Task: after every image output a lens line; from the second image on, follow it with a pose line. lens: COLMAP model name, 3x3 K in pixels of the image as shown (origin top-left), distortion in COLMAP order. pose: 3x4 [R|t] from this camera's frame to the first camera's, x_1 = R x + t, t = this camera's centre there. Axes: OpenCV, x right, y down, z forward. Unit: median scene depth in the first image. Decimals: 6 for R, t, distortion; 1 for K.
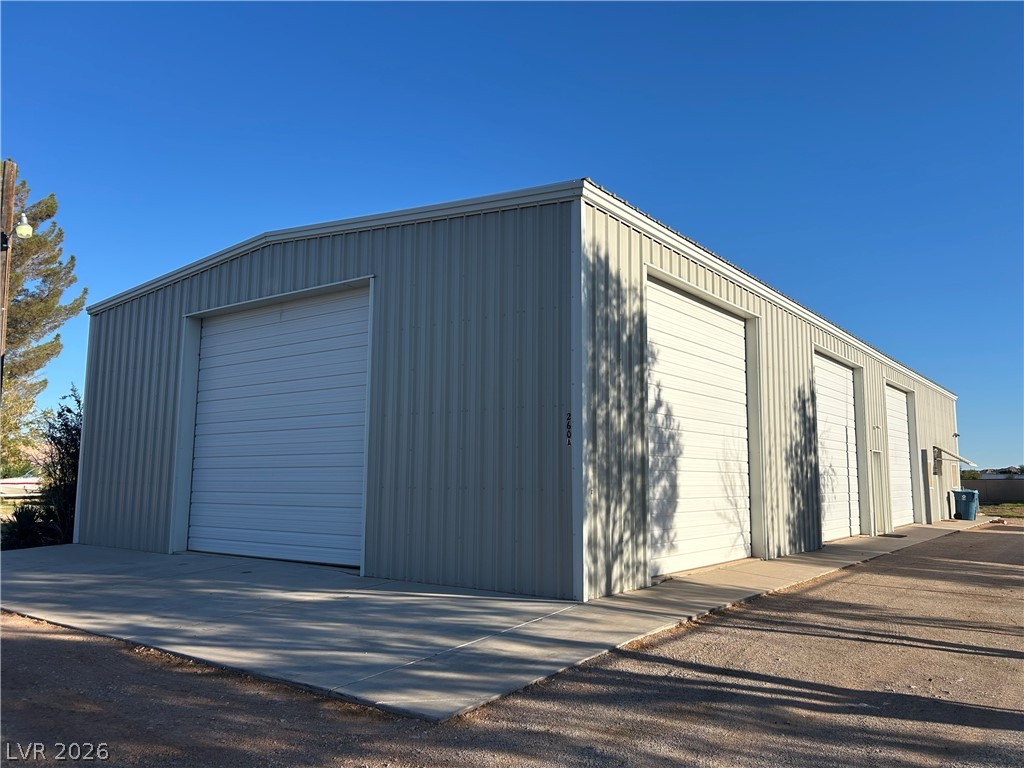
lens RADIAL K [[791.1, 0, 512.0], [0, 791.1, 384.0], [0, 0, 1]] dist [-0.002060, -0.002530]
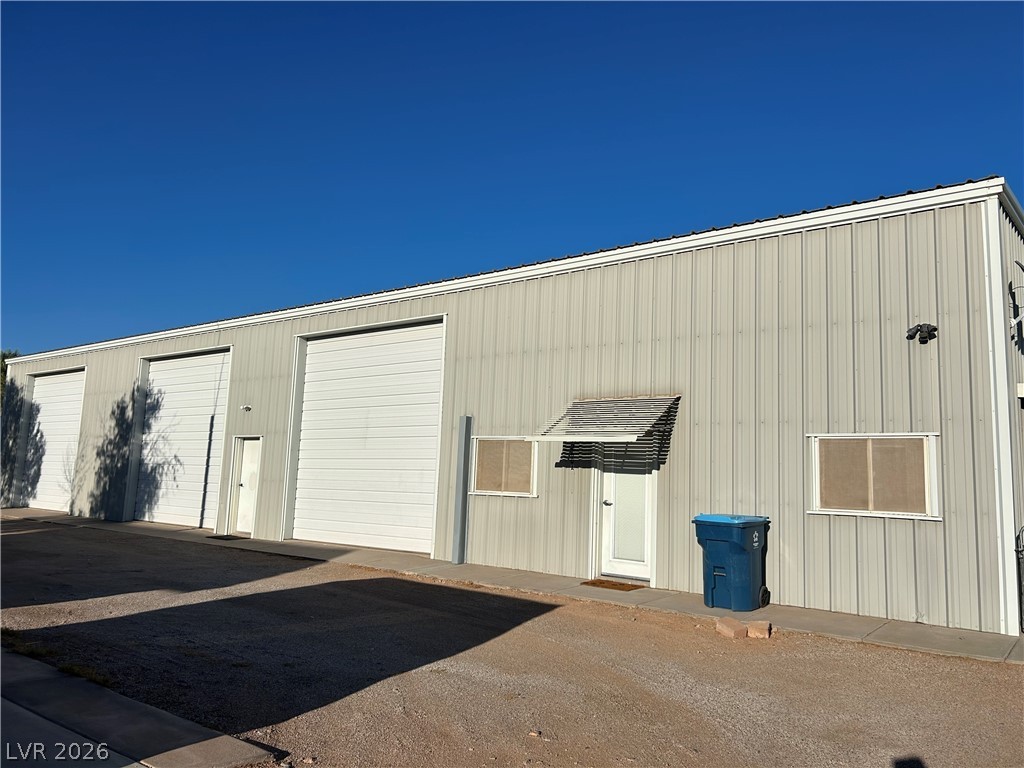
lens RADIAL K [[791.1, 0, 512.0], [0, 791.1, 384.0], [0, 0, 1]] dist [-0.002060, -0.002530]
pose [[-0.024907, -0.148727, -0.988565, 1.904116], [0.072428, 0.986004, -0.150167, 0.259479], [0.997063, -0.075340, -0.013786, 1.910293]]
